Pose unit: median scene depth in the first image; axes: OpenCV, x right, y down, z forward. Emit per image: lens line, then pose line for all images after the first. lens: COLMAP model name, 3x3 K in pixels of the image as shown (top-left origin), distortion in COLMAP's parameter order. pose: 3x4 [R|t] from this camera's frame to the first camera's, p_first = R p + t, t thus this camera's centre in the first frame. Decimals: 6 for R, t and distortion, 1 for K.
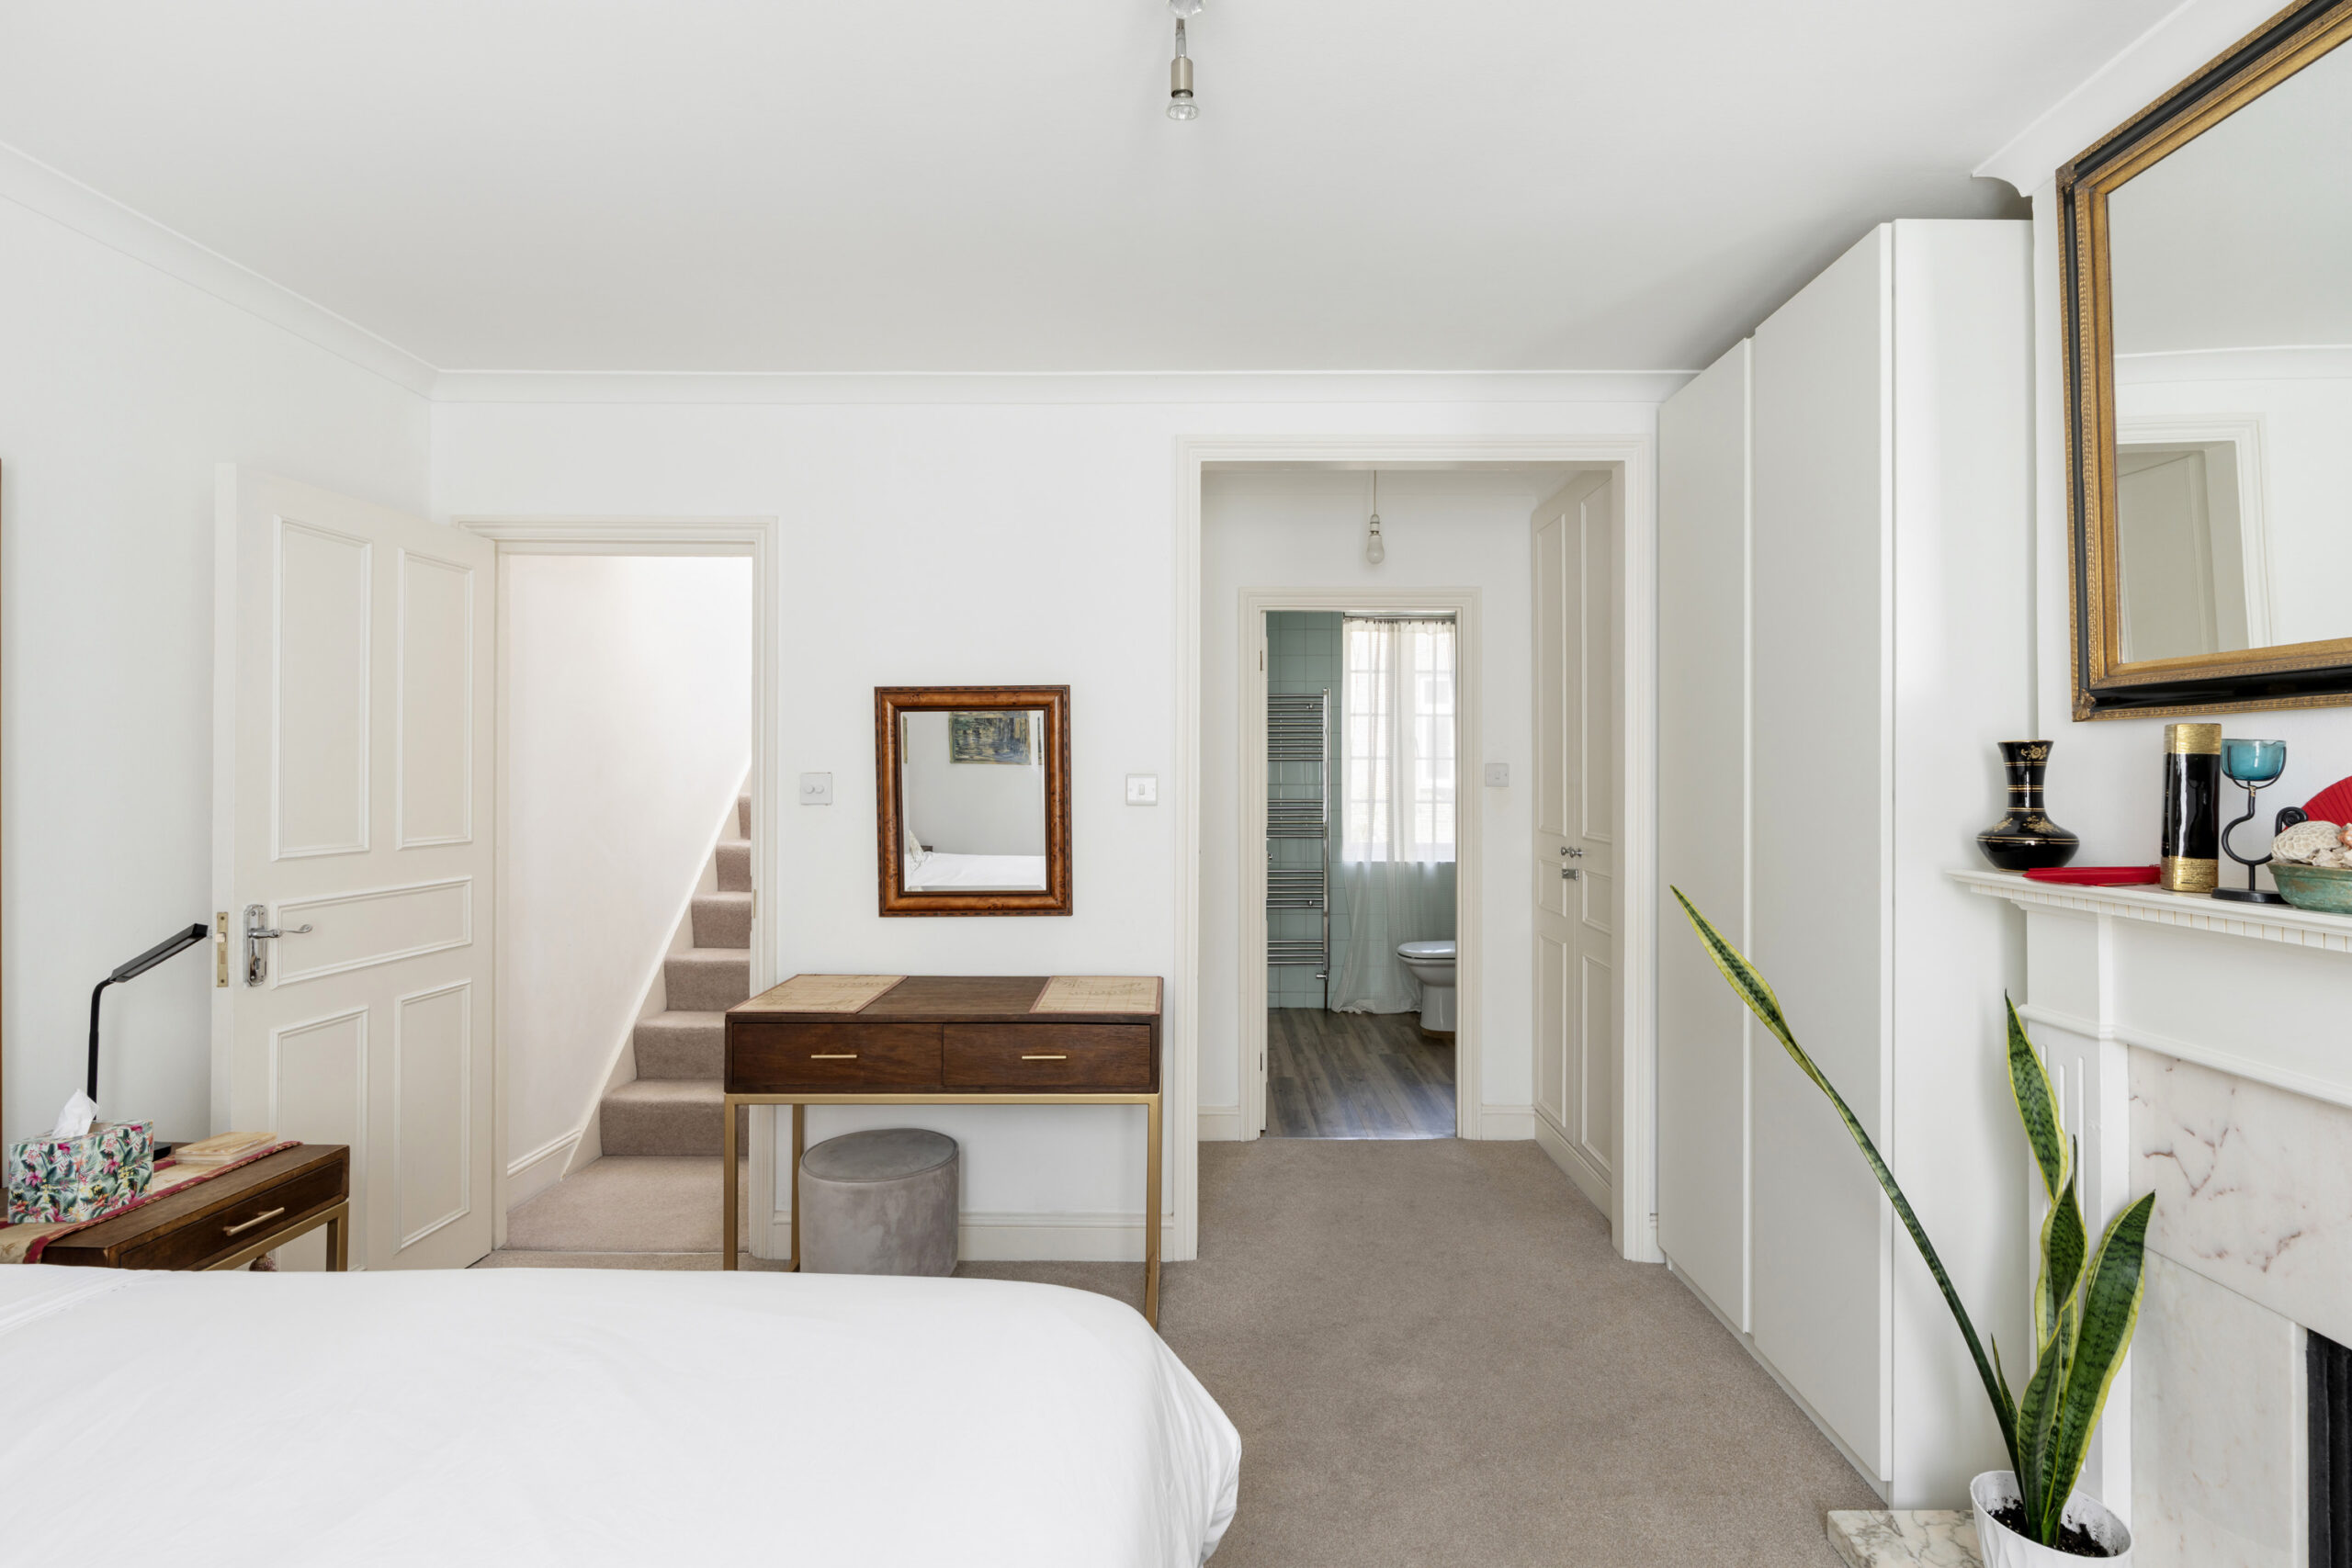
lens RADIAL K [[1091.7, 0, 1186.4], [0, 1091.7, 765.8], [0, 0, 1]] dist [-0.003362, -0.000426]
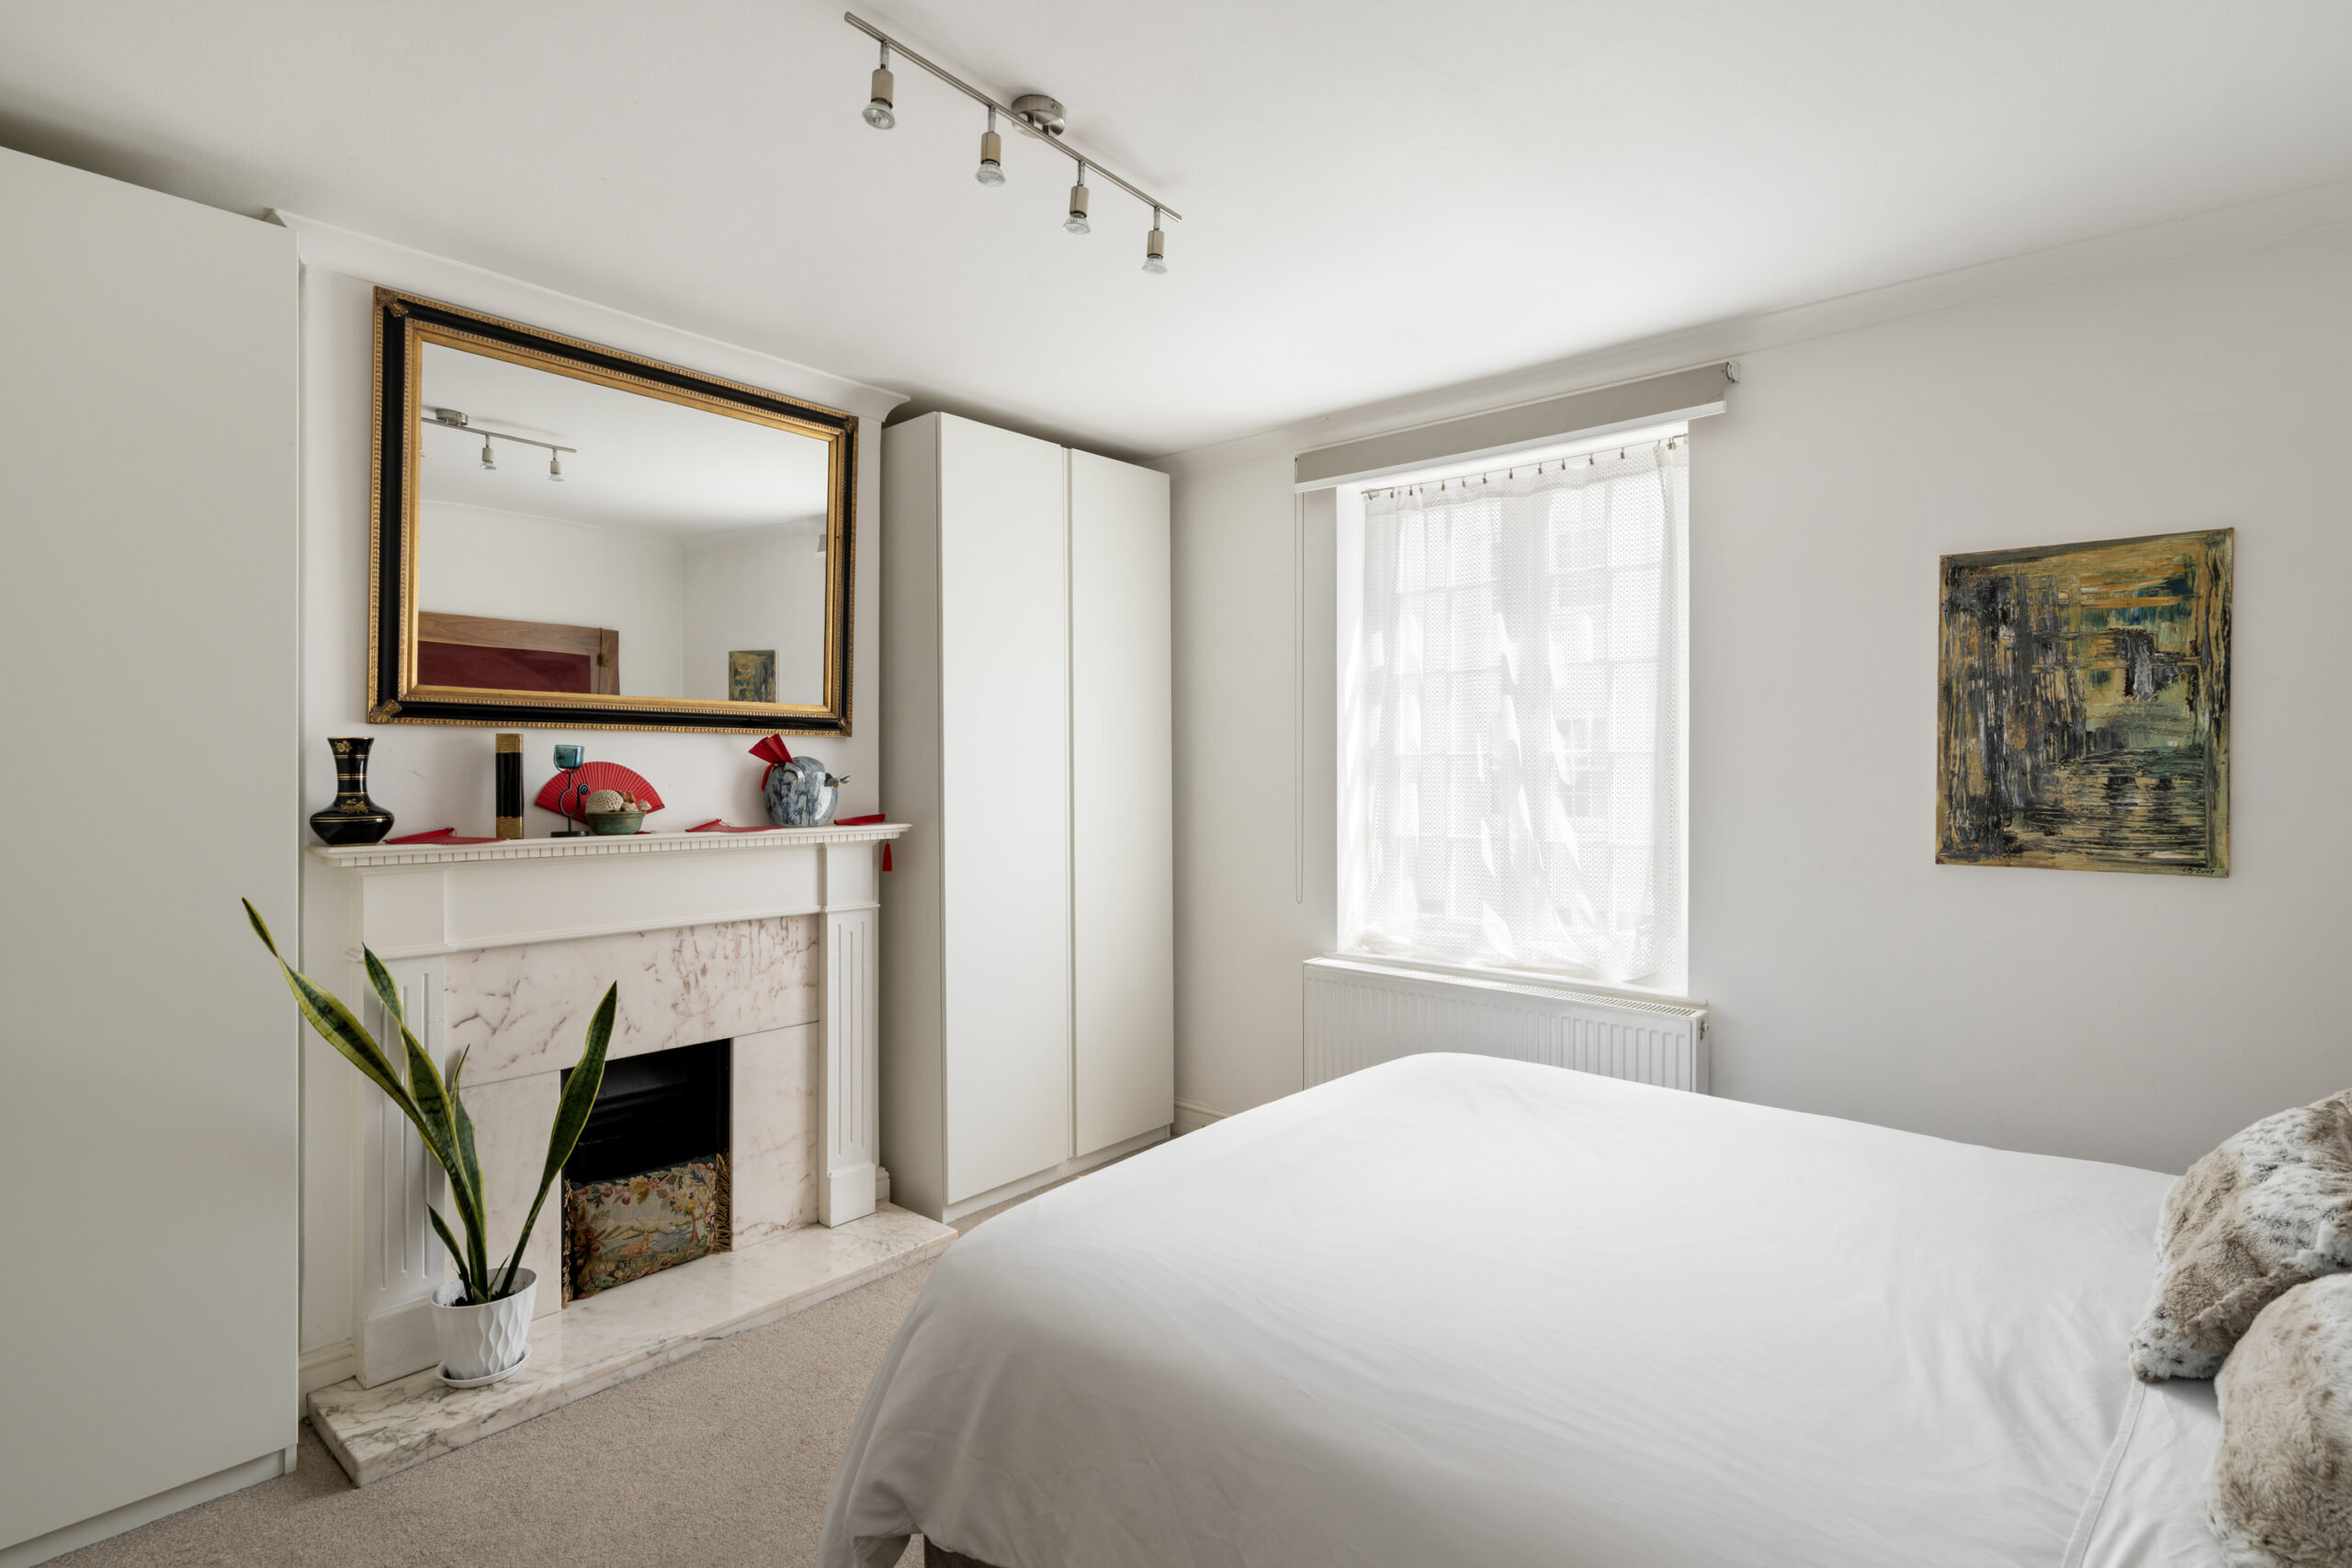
lens RADIAL K [[1144.7, 0, 1179.9], [0, 1144.7, 775.6], [0, 0, 1]] dist [-0.003364, -0.000134]
pose [[-0.754189, -0.001810, 0.656654, -0.766529], [-0.000939, 0.999998, 0.001678, 0.017400], [-0.656656, 0.000649, -0.754190, 1.362429]]
